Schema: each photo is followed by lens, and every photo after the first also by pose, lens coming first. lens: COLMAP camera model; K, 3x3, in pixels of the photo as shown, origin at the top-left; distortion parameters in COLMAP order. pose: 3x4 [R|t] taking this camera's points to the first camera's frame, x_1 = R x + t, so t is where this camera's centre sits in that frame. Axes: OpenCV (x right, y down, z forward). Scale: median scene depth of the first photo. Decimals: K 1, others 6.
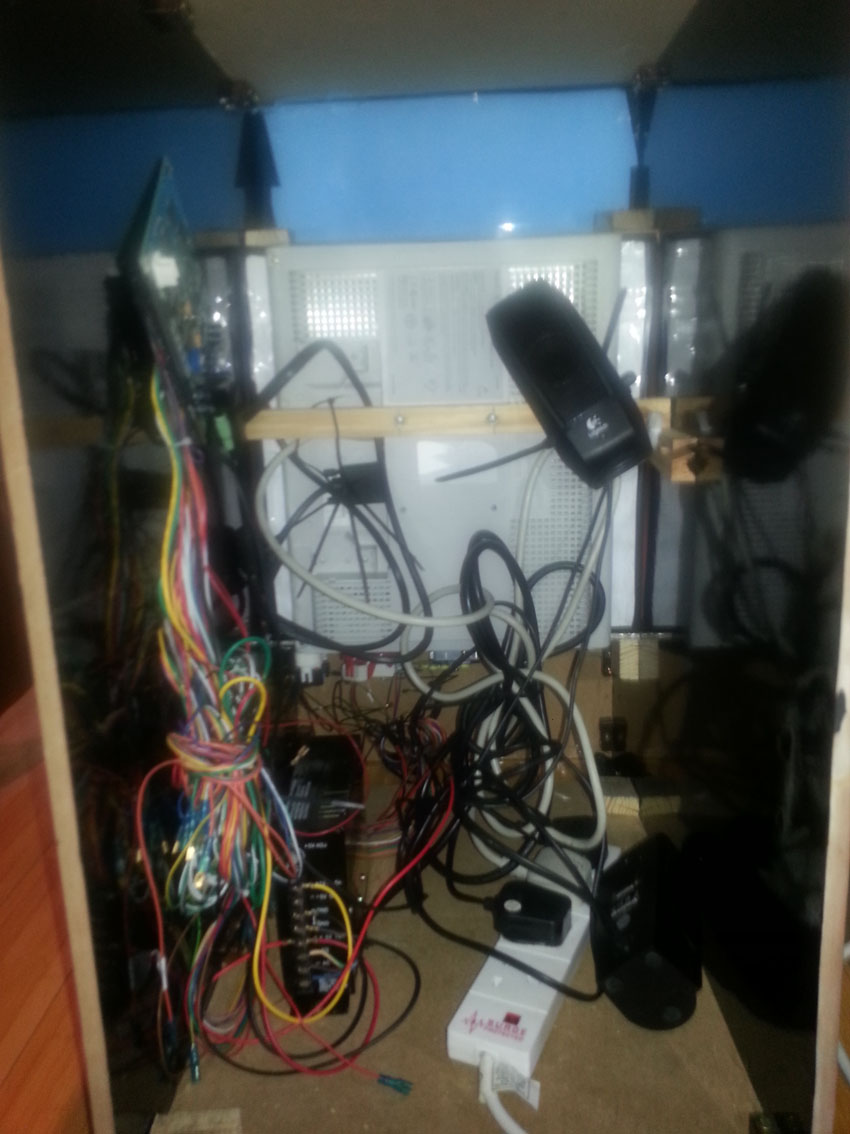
lens RADIAL K [[943.3, 0, 425.0], [0, 943.3, 567.0], [0, 0, 1]] dist [0.078304, 0.000814]
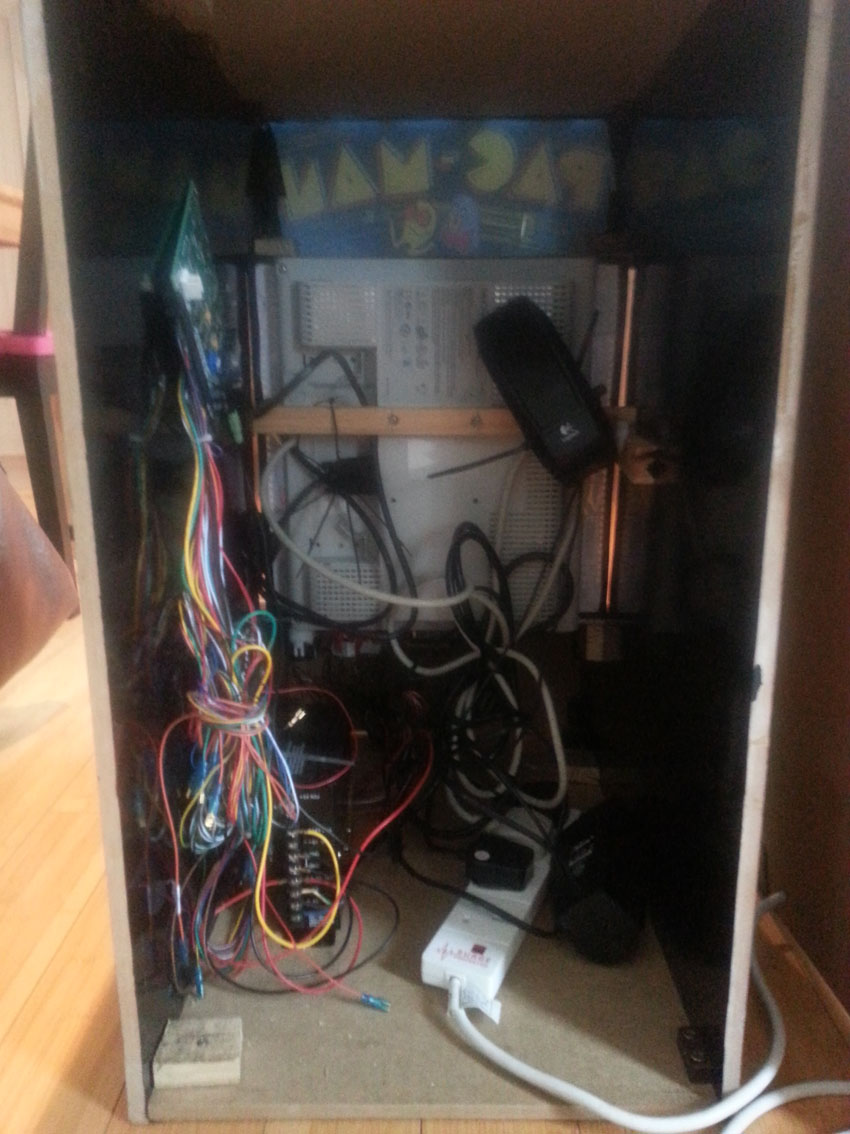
lens RADIAL K [[943.3, 0, 425.0], [0, 943.3, 567.0], [0, 0, 1]] dist [0.078304, 0.000814]
pose [[0.999410, 0.026986, 0.021256, -0.009183], [-0.027308, 0.999514, 0.015019, -0.001079], [-0.020840, -0.015591, 0.999661, -0.123297]]
